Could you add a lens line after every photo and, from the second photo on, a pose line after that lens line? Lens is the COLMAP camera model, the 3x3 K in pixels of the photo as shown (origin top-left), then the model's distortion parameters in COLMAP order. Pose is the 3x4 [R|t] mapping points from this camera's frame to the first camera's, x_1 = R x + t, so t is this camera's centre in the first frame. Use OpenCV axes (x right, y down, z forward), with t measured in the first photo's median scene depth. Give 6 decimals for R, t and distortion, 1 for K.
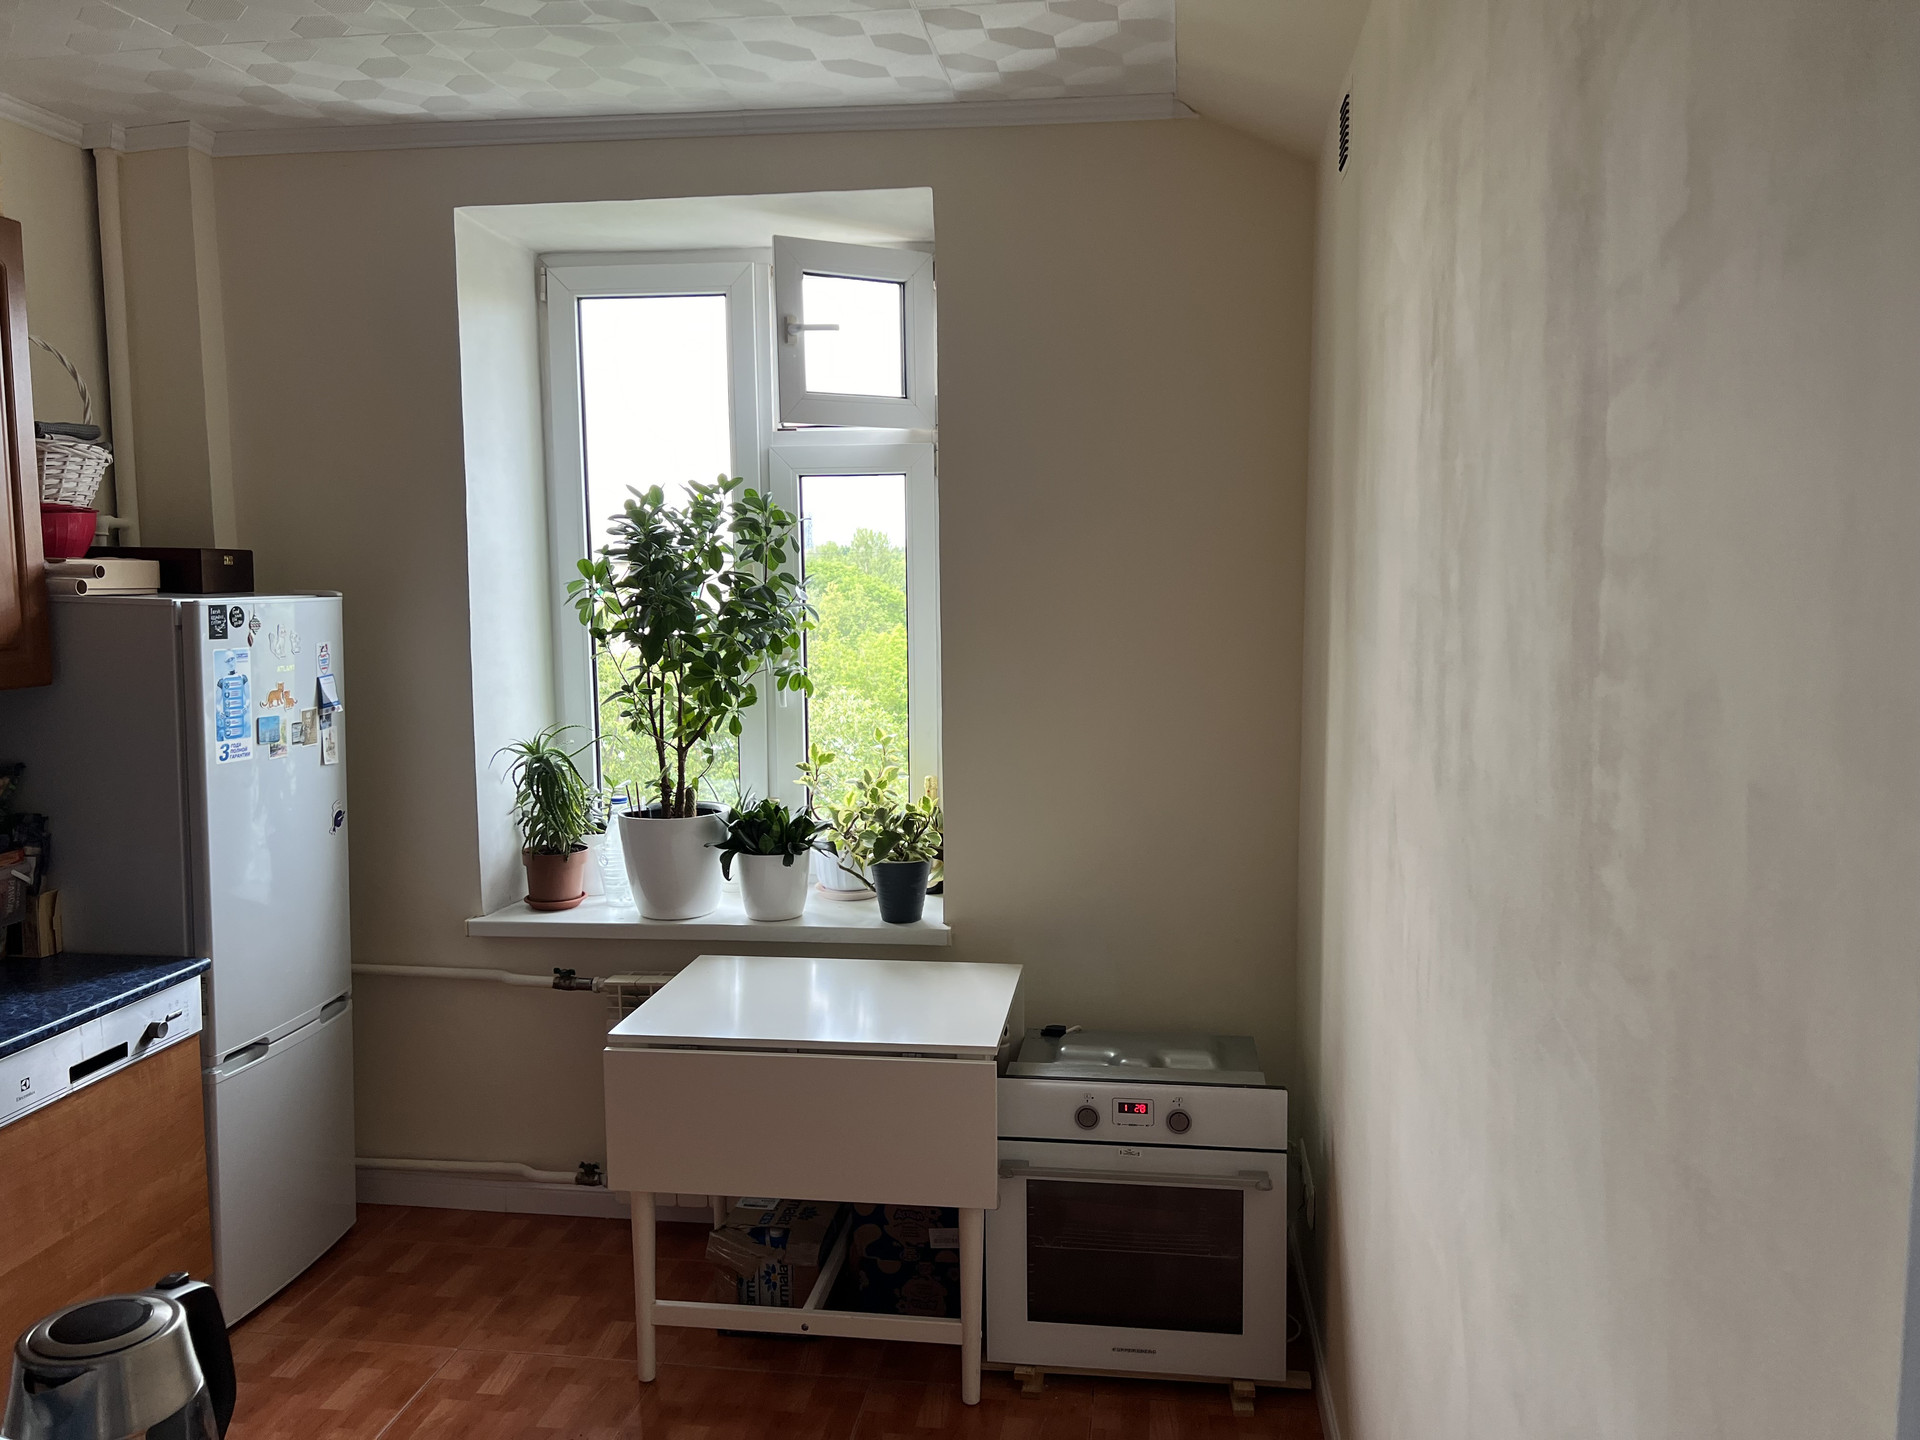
lens RADIAL K [[1444.9, 0, 998.1], [0, 1444.9, 744.7], [0, 0, 1]] dist [0.094584, -0.143362]
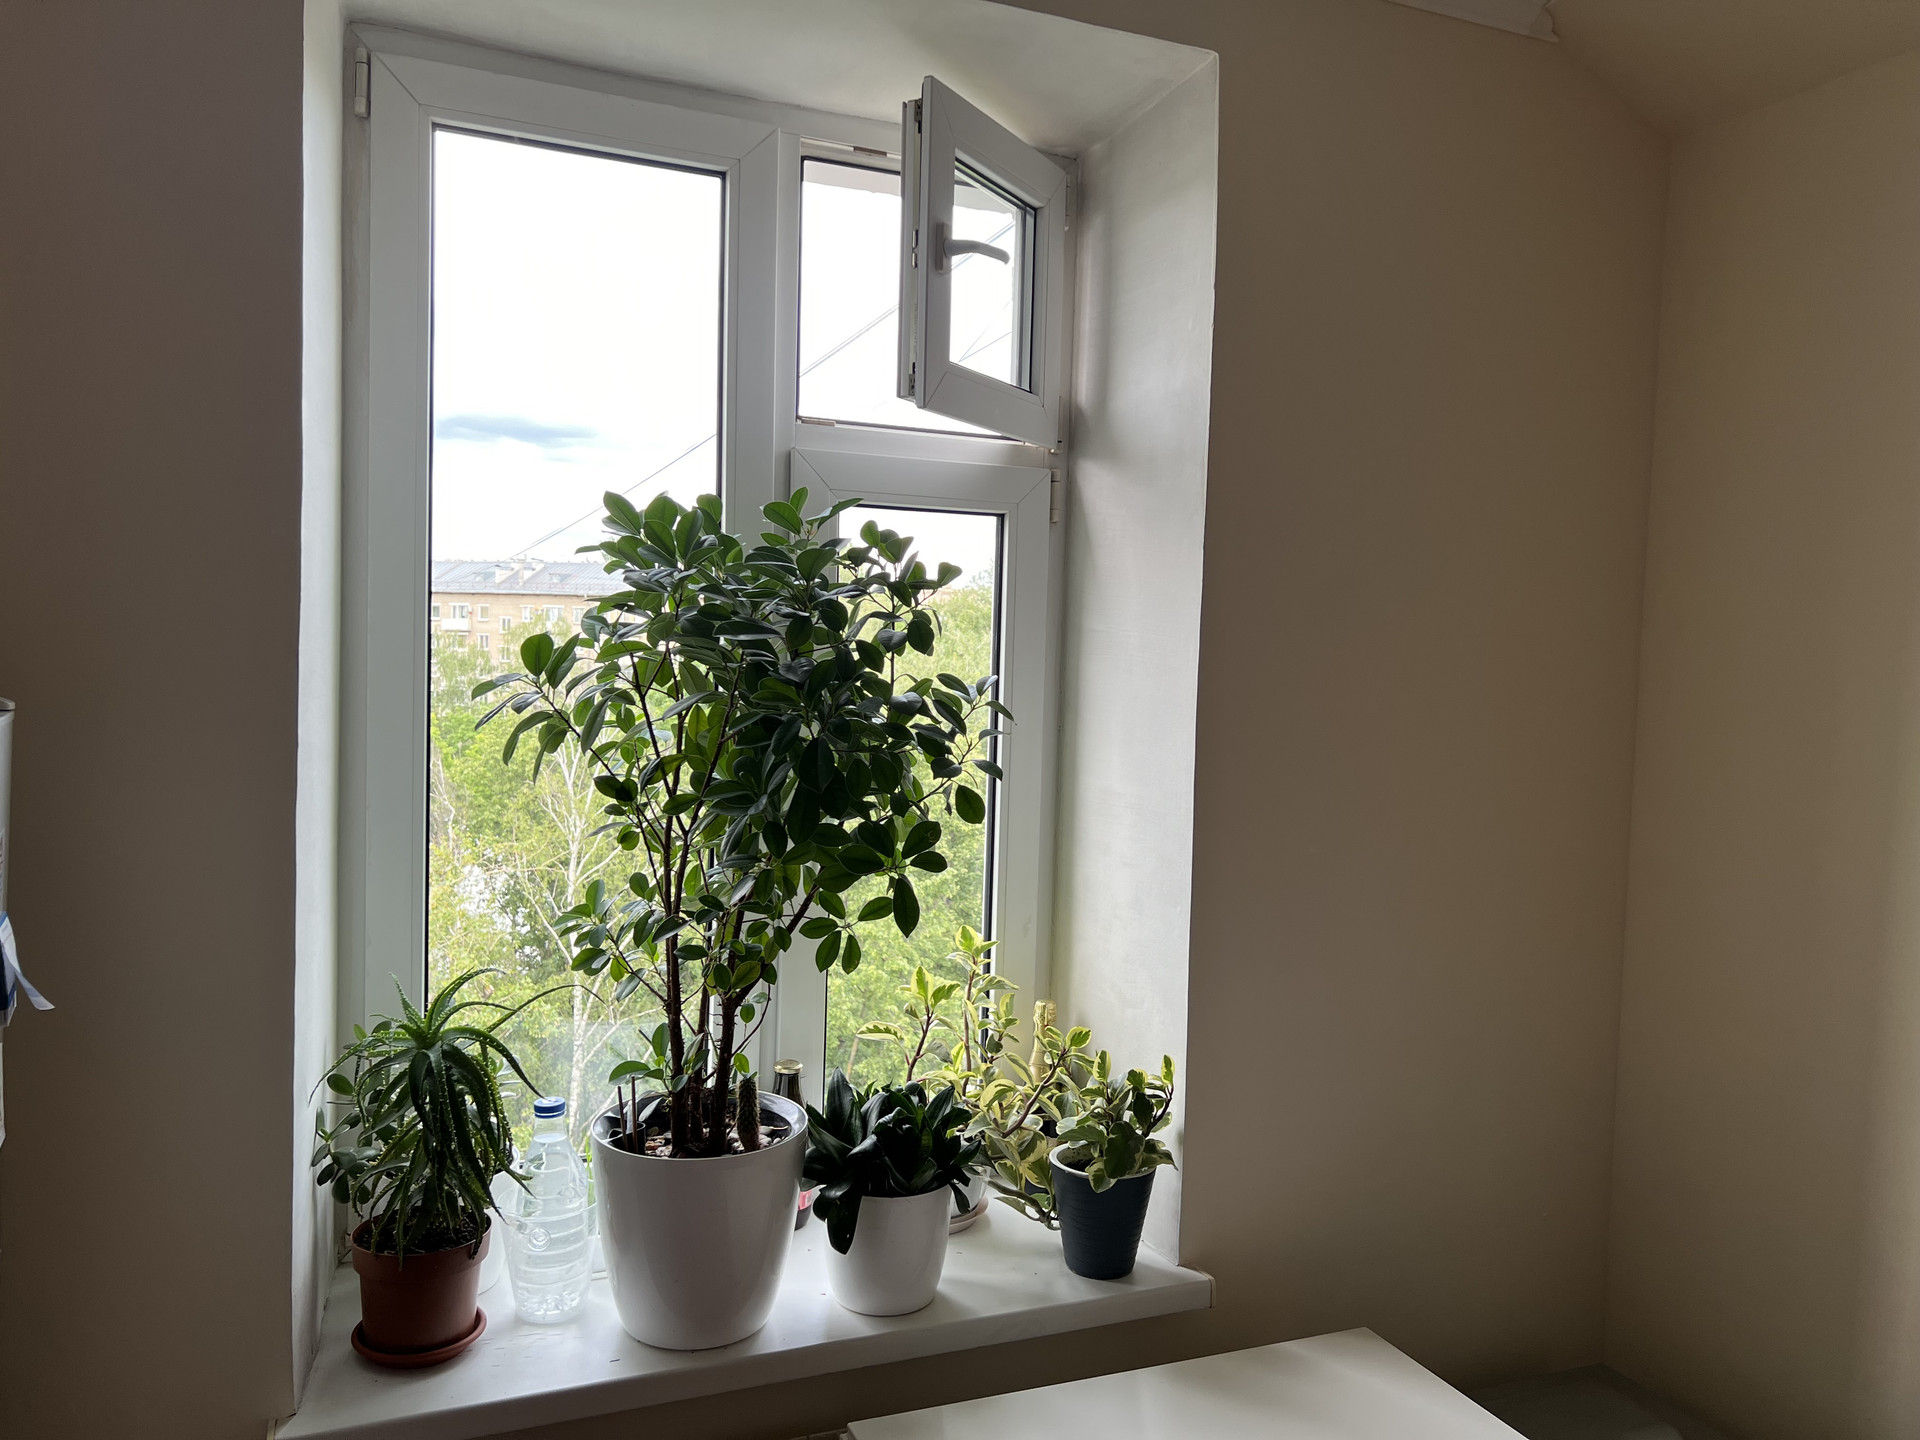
lens RADIAL K [[1444.9, 0, 998.1], [0, 1444.9, 744.7], [0, 0, 1]] dist [0.094584, -0.143362]
pose [[0.861869, 0.002311, 0.507125, -0.410026], [0.025208, 0.998558, -0.047392, -0.063999], [-0.506503, 0.053629, 0.860569, 0.511434]]
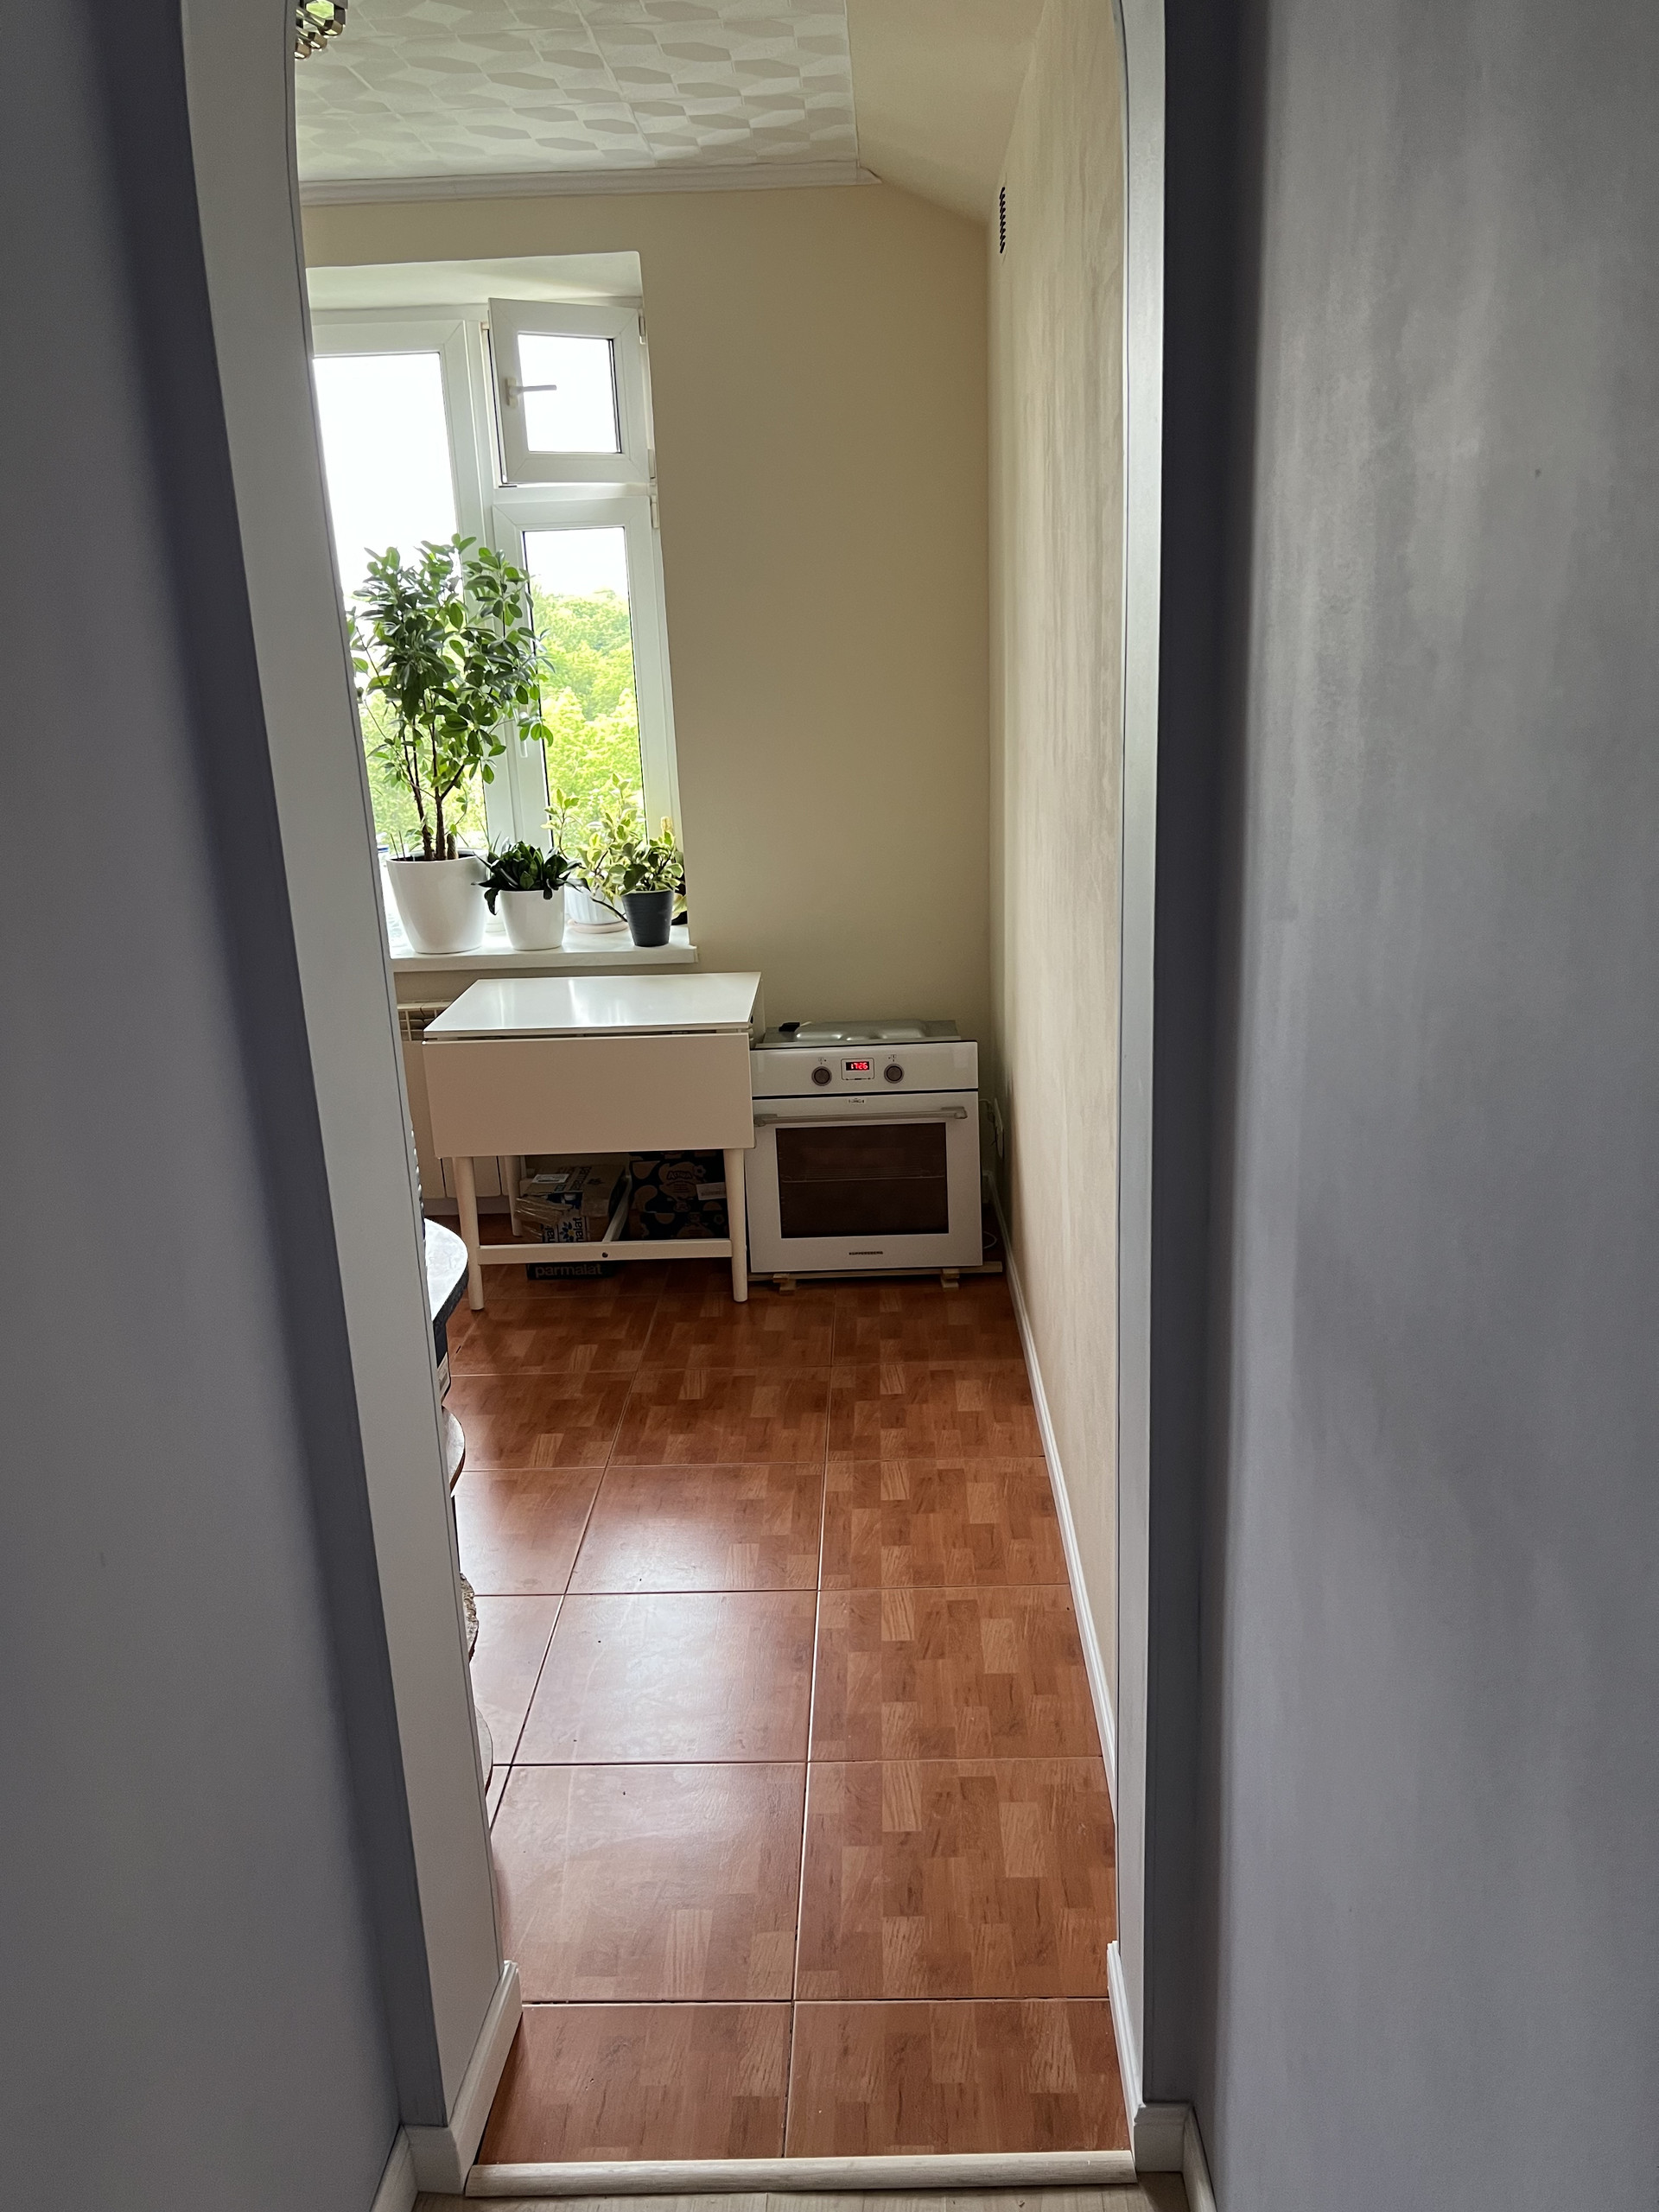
lens RADIAL K [[1664.7, 0, 849.3], [0, 1664.7, 1139.6], [0, 0, 1]] dist [0.094584, -0.143362]
pose [[0.994876, -0.057191, 0.083377, -0.030425], [0.041180, 0.982350, 0.182465, 0.039436], [-0.092341, -0.178096, 0.979671, -0.333722]]
